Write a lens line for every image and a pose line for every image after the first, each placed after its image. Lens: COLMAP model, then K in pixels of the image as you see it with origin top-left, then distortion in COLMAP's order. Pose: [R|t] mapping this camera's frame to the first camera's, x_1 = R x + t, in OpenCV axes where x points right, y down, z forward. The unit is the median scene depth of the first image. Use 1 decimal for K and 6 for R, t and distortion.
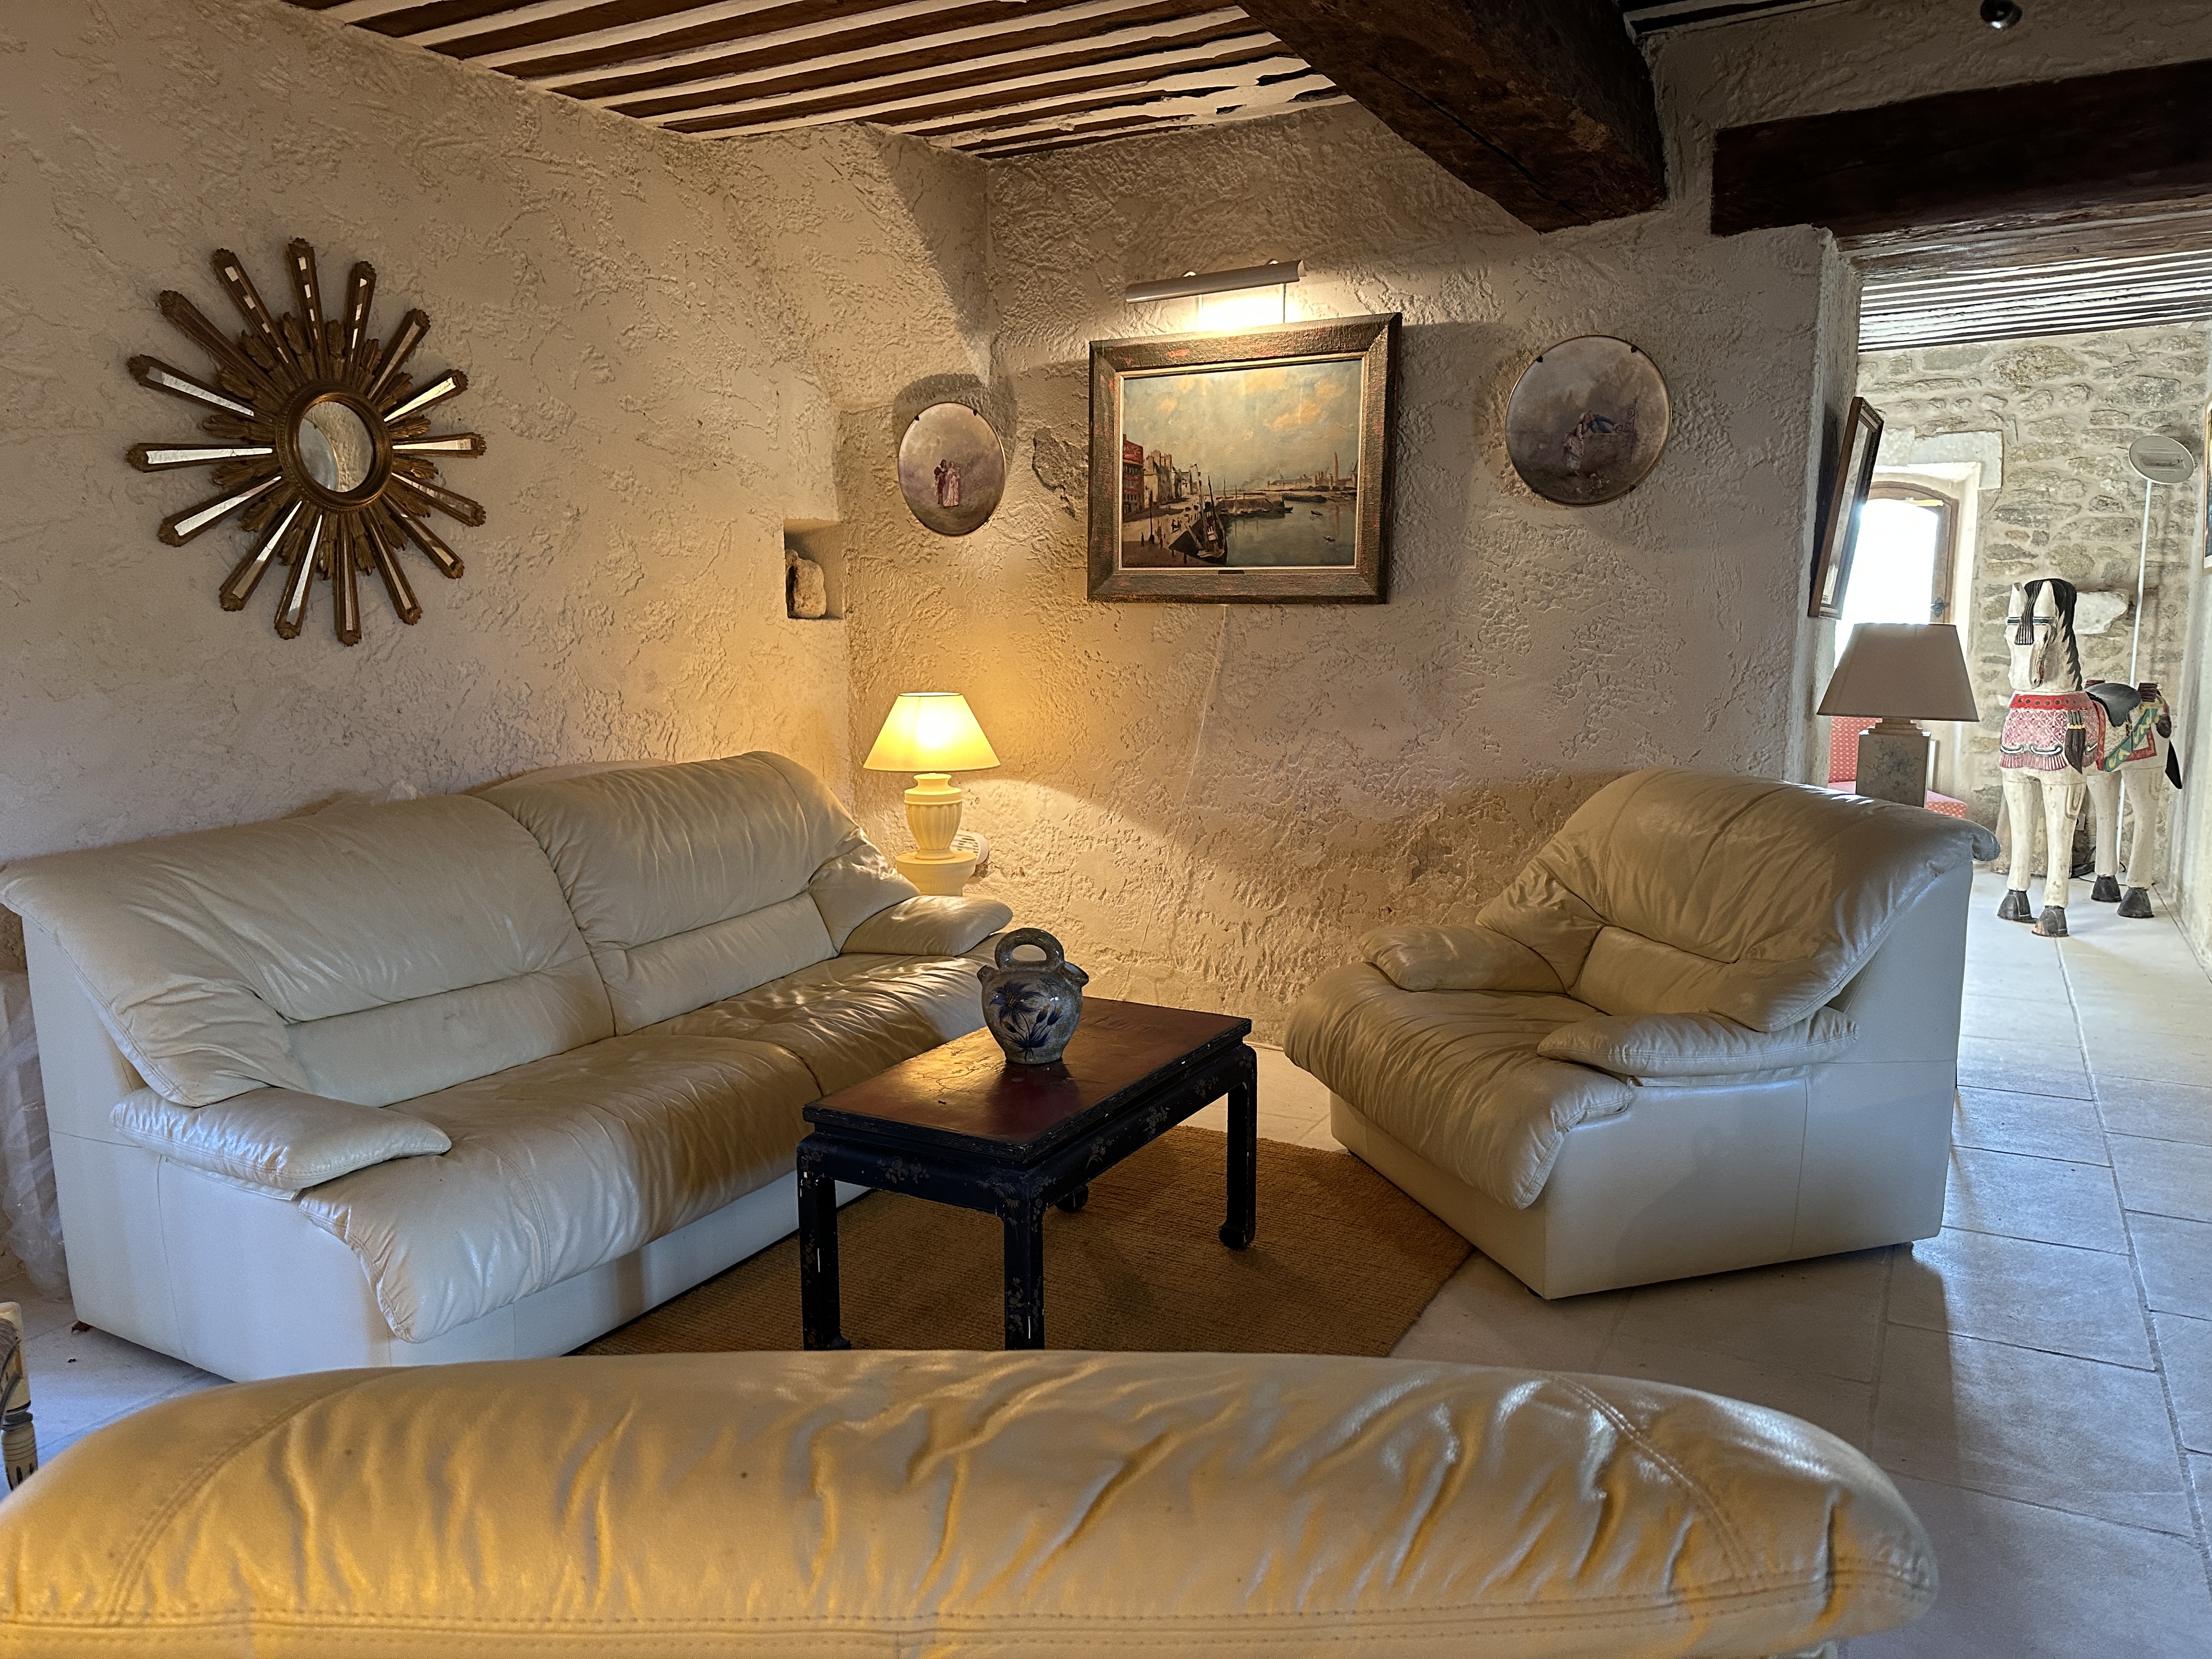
lens RADIAL K [[1613.0, 0, 1068.8], [0, 1613.0, 805.6], [0, 0, 1]] dist [0.167936, -0.311938]
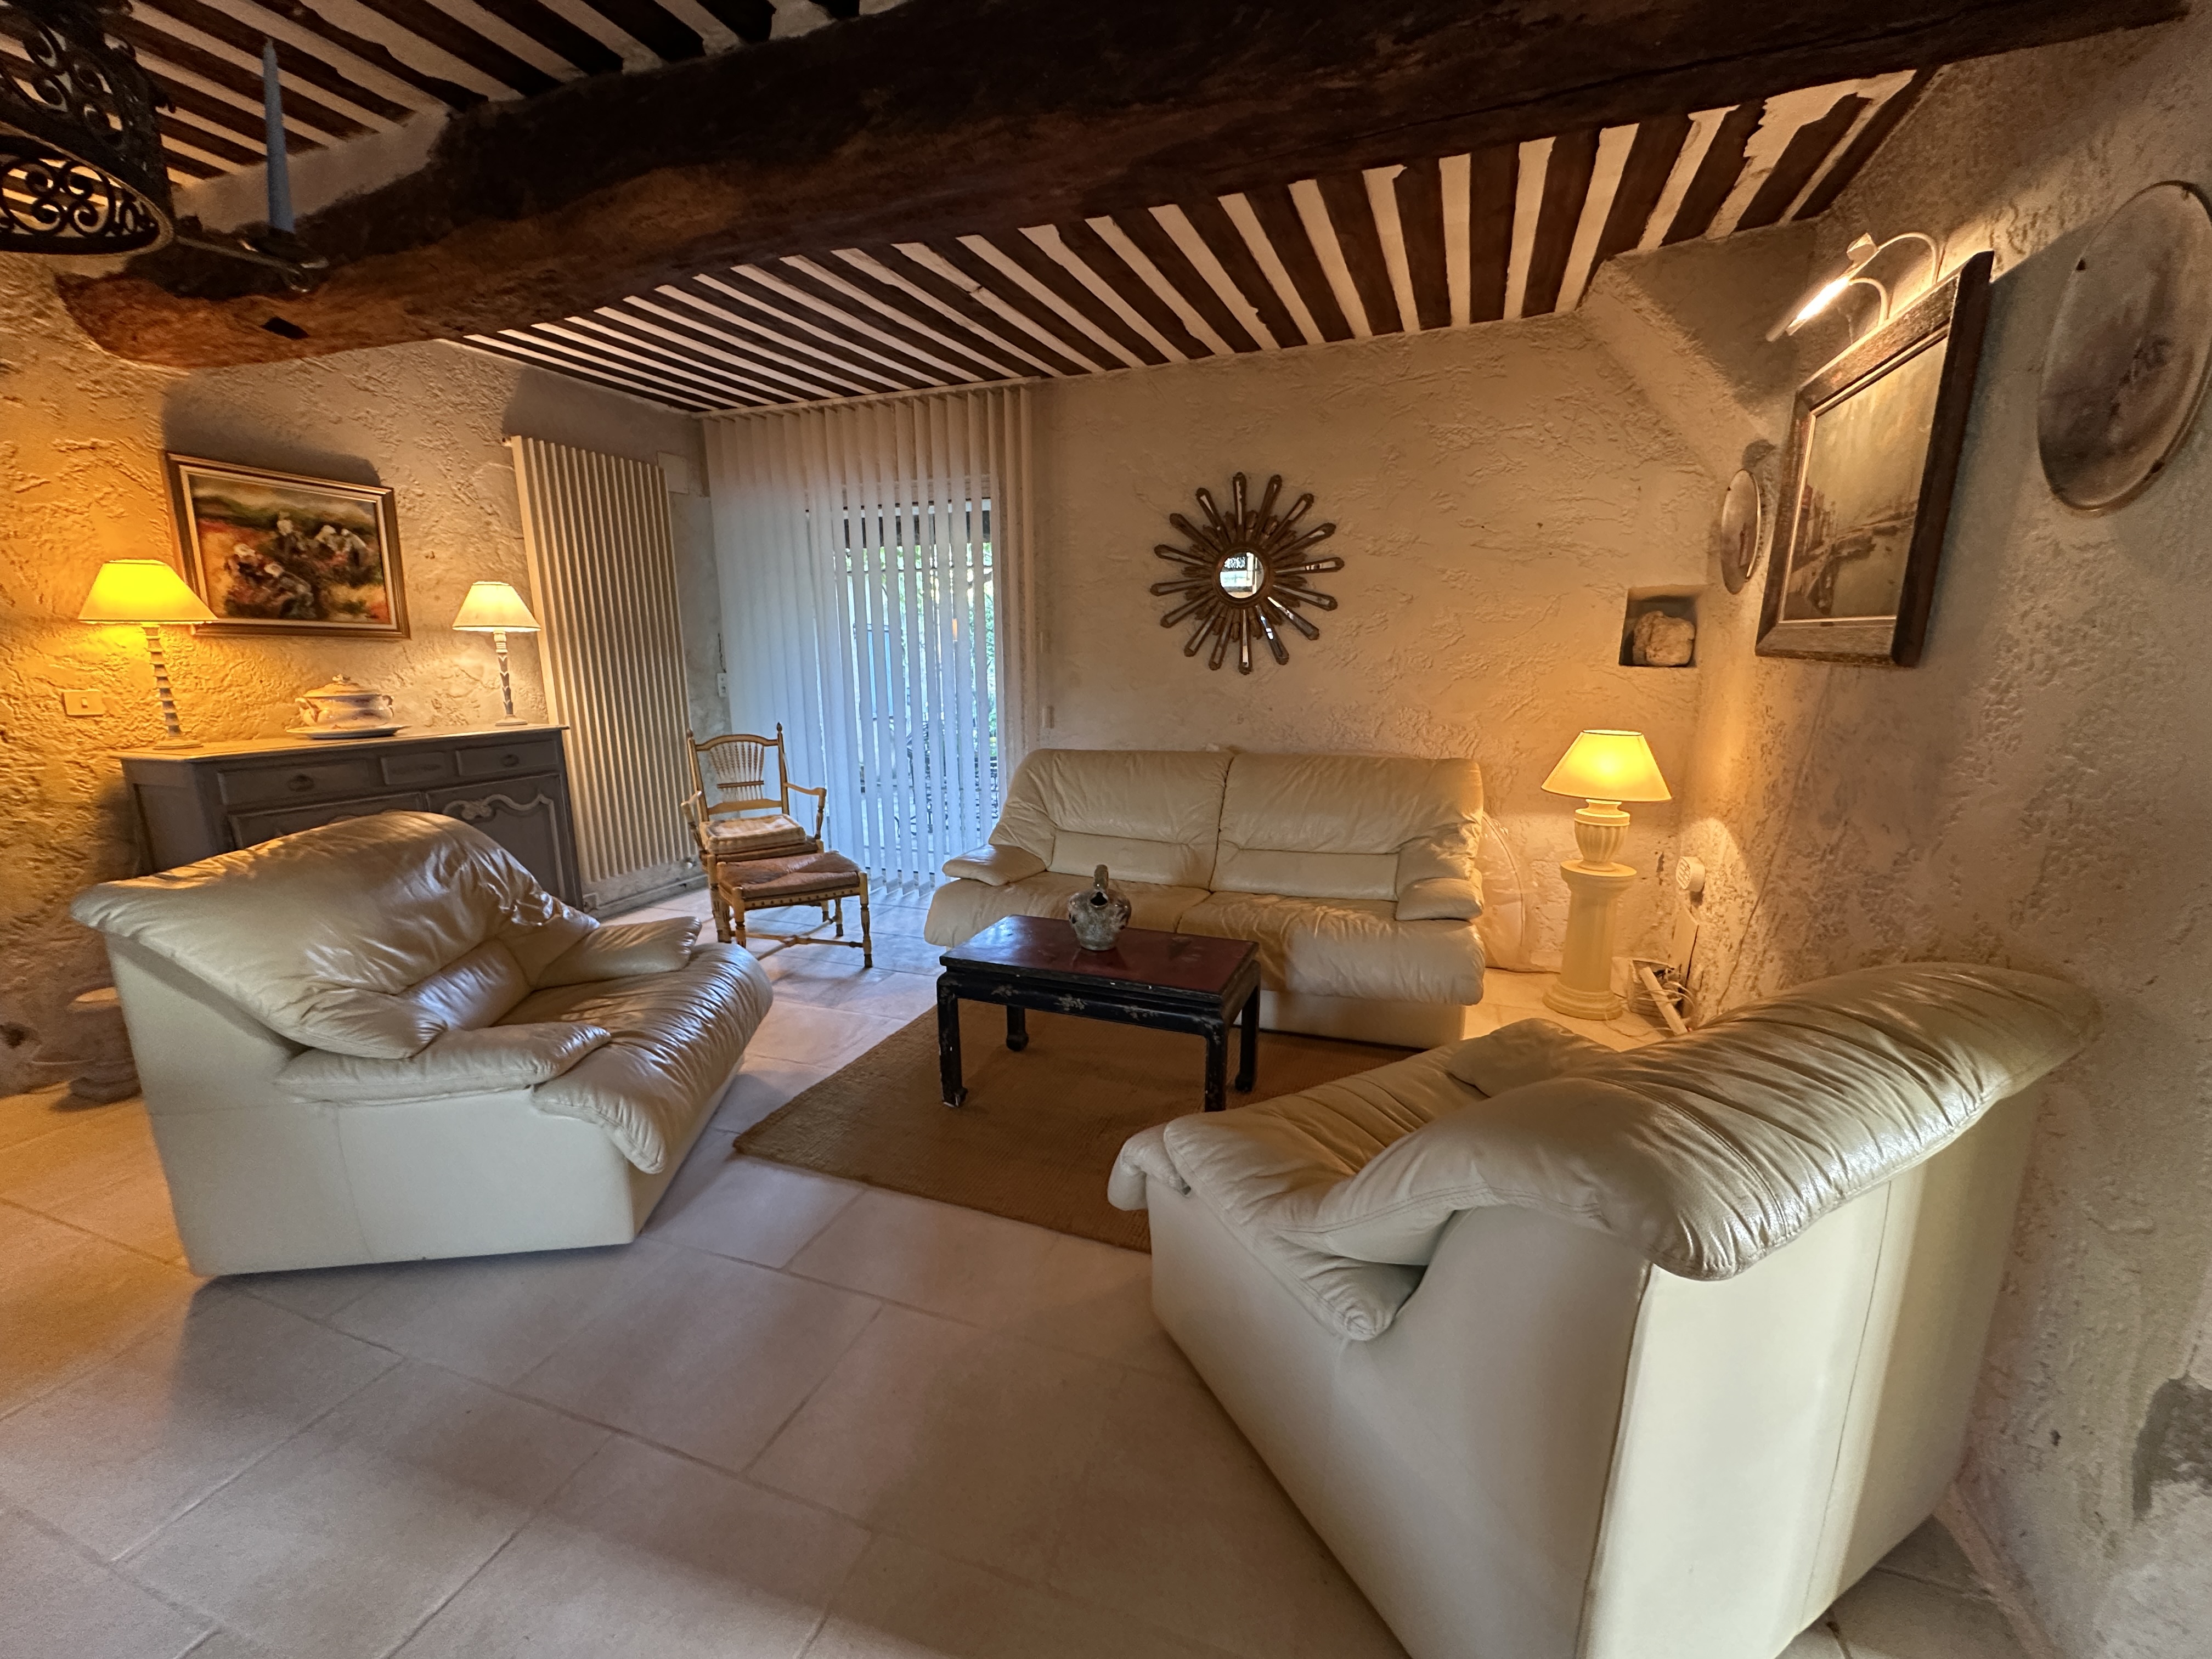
lens RADIAL K [[881.3, 0, 1106.0], [0, 881.3, 829.5], [0, 0, 1]] dist [-0.000759, -0.000126]
pose [[0.168560, 0.202986, -0.964564, 0.568126], [-0.123050, 0.975245, 0.183730, -0.082800], [0.977981, 0.087720, 0.189365, 0.592765]]
